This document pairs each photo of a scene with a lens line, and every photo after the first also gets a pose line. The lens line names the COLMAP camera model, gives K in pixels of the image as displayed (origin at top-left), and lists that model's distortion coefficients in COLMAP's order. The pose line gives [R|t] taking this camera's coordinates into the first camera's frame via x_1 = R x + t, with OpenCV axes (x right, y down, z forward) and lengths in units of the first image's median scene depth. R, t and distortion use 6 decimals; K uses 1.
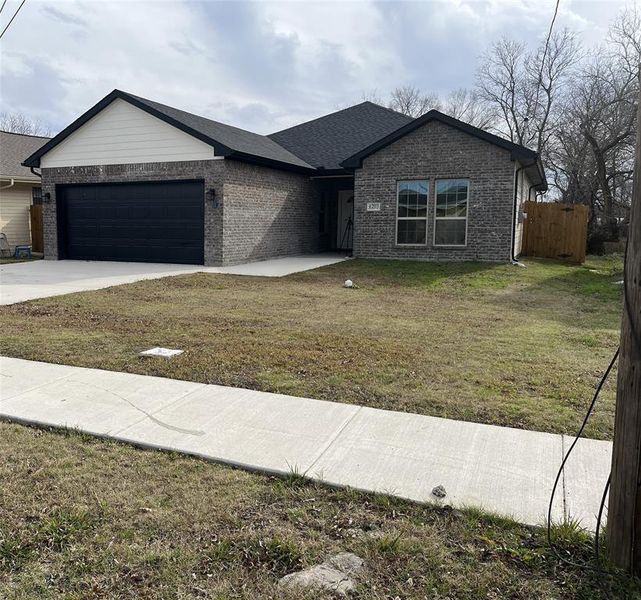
lens RADIAL K [[690.5, 0, 320.5], [0, 690.5, 300.0], [0, 0, 1]] dist [-0.018201, -0.035630]
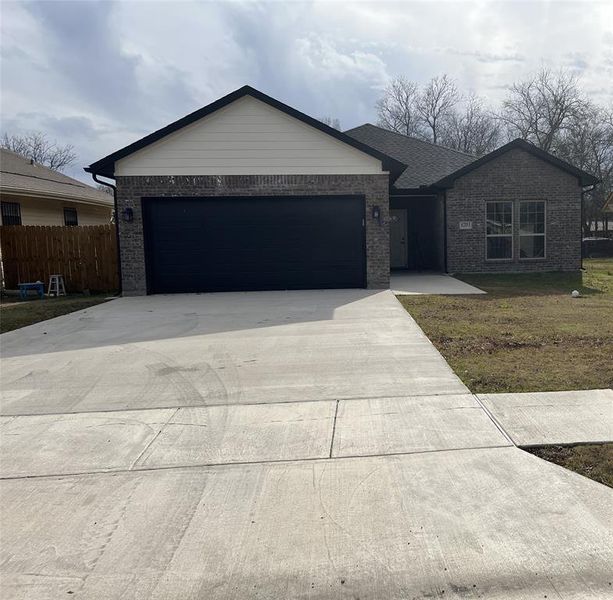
lens RADIAL K [[642.6, 0, 306.5], [0, 642.6, 300.0], [0, 0, 1]] dist [0.008970, 0.015671]
pose [[0.823061, -0.067797, 0.563892, -0.692389], [0.086135, 0.996266, -0.005942, -0.035559], [-0.561383, 0.053461, 0.825827, 0.326117]]
